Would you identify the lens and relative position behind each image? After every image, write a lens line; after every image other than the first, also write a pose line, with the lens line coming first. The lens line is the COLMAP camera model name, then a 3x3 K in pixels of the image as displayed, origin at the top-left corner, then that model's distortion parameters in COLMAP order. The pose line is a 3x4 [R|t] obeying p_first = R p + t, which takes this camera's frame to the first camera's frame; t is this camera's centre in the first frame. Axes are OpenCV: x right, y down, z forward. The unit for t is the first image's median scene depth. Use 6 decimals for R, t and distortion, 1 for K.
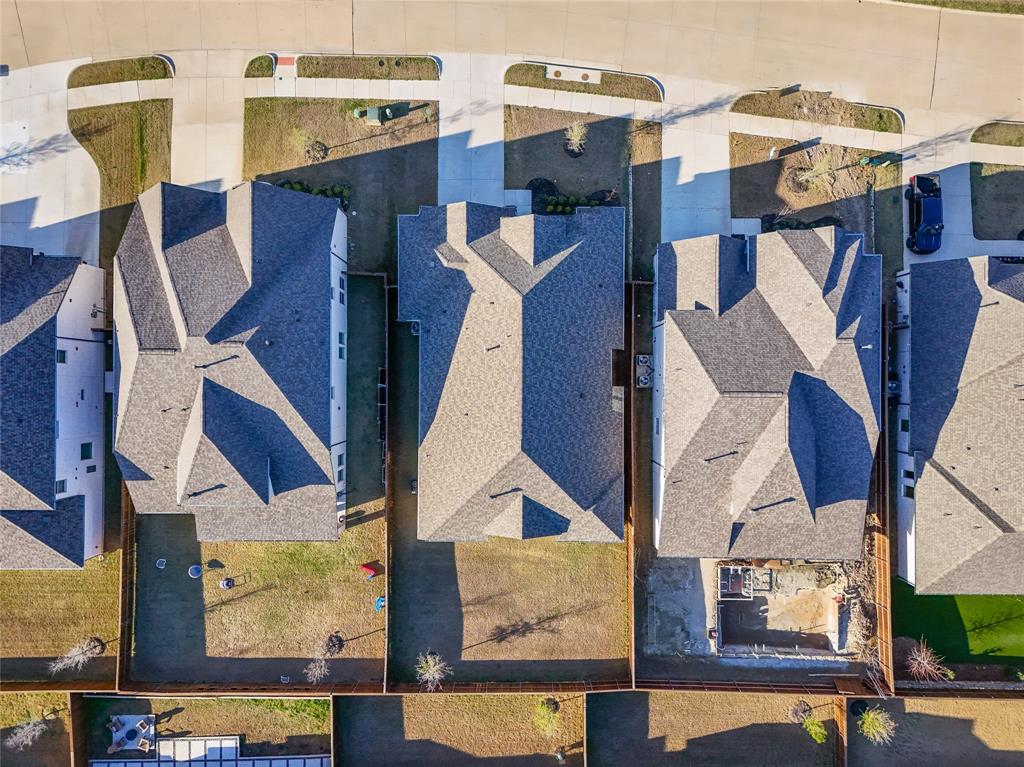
lens RADIAL K [[712.5, 0, 512.0], [0, 712.5, 383.5], [0, 0, 1]] dist [0.041369, 0.000348]
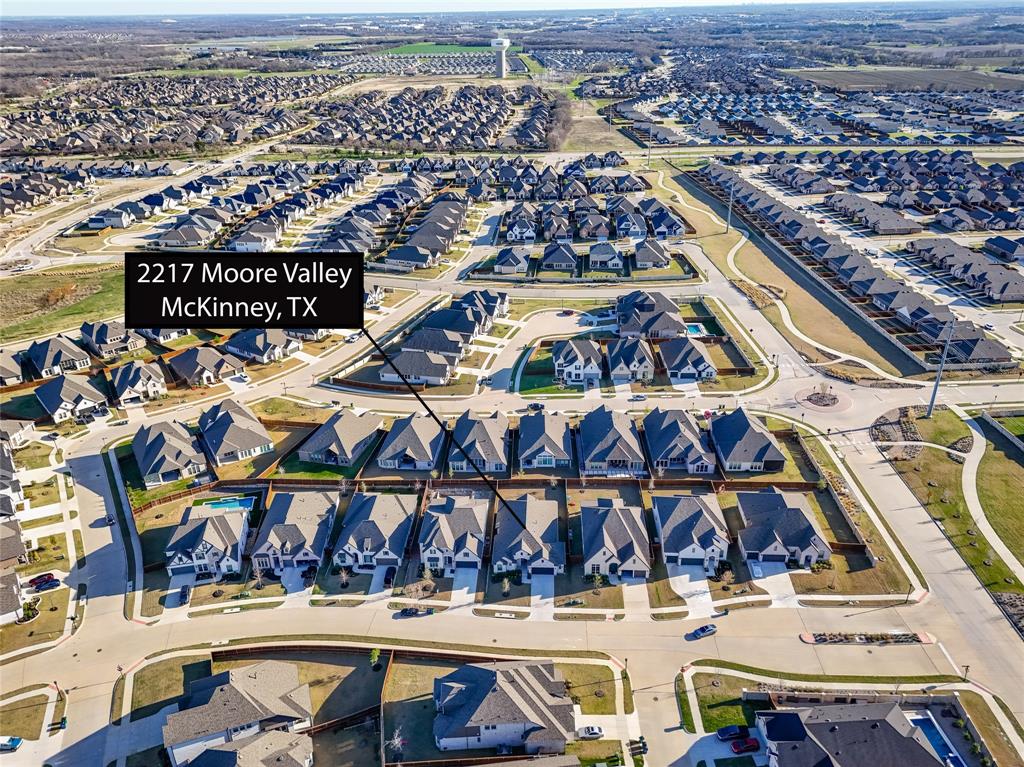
lens RADIAL K [[712.5, 0, 512.0], [0, 712.5, 383.5], [0, 0, 1]] dist [0.041369, 0.000348]
pose [[-0.999195, 0.025949, 0.030599, -0.048592], [0.014989, -0.465993, 0.884661, -2.441416], [0.037215, 0.884408, 0.465229, -1.061245]]
